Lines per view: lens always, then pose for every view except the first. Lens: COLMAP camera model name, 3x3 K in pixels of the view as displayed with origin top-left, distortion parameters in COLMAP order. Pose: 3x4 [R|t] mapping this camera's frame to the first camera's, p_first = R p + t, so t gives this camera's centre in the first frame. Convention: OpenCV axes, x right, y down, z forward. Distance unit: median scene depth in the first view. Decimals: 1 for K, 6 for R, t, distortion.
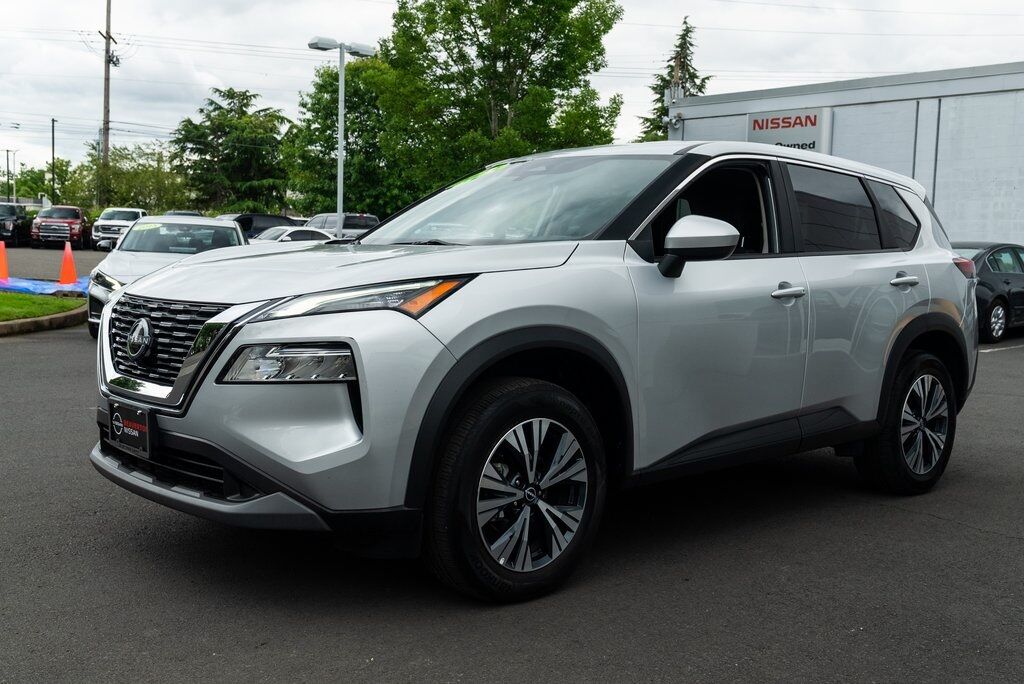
lens RADIAL K [[1058.4, 0, 512.0], [0, 1058.4, 342.0], [0, 0, 1]] dist [0.009635, 0.010892]
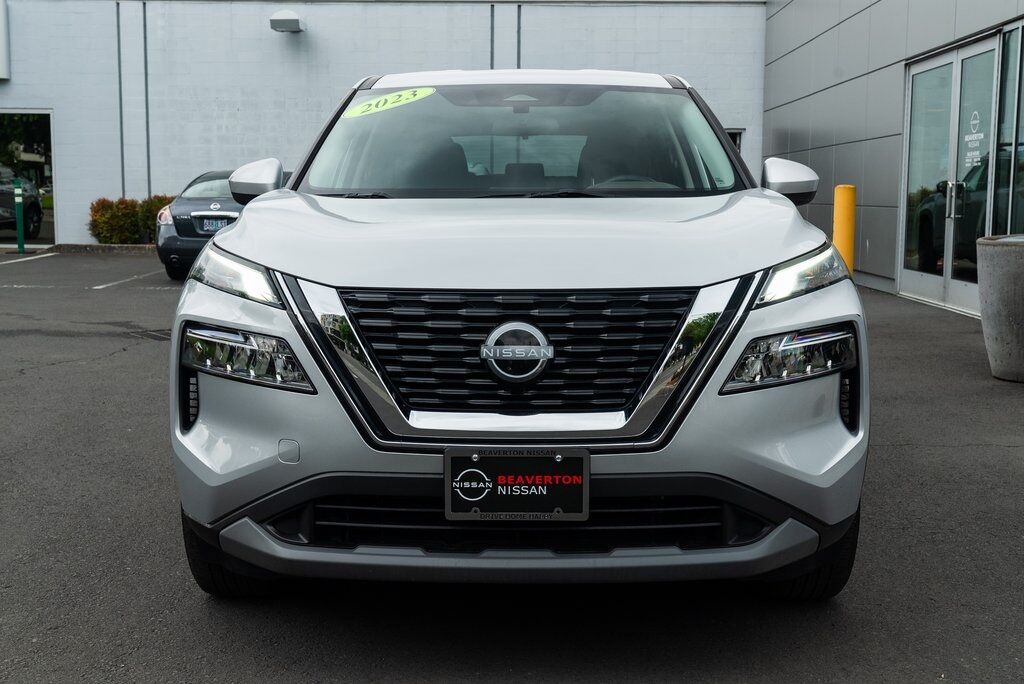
lens RADIAL K [[1264.3, 0, 512.0], [0, 1264.3, 342.0], [0, 0, 1]] dist [0.011907, 0.017112]
pose [[0.705320, -0.106506, 0.700842, -0.928739], [0.075659, 0.994312, 0.074961, -0.070550], [-0.704840, 0.000154, 0.709367, 0.441636]]
